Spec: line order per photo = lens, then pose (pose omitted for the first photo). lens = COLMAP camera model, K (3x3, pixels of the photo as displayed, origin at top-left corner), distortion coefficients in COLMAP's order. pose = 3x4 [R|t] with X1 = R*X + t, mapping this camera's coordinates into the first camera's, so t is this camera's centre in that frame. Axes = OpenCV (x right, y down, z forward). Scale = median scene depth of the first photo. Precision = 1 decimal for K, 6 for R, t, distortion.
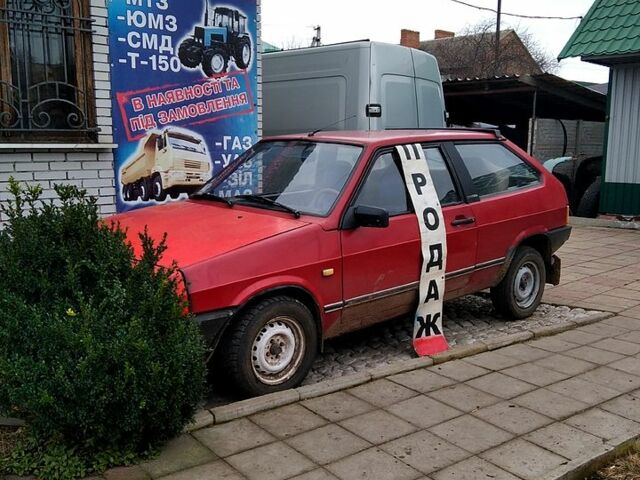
lens RADIAL K [[678.8, 0, 318.6], [0, 678.8, 242.4], [0, 0, 1]] dist [0.032764, 0.000000]
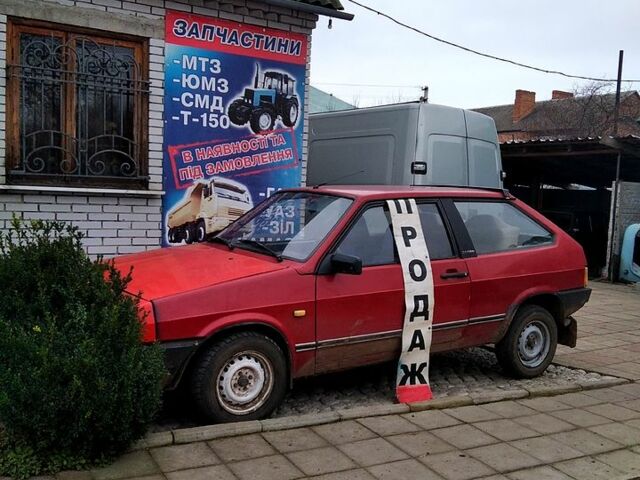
lens RADIAL K [[678.8, 0, 322.9], [0, 678.8, 237.9], [0, 0, 1]] dist [0.032764, 0.000000]
pose [[0.985436, 0.044198, -0.164202, 0.188198], [-0.058328, 0.994903, -0.082253, 0.009598], [0.159730, 0.090633, 0.982991, -0.053914]]
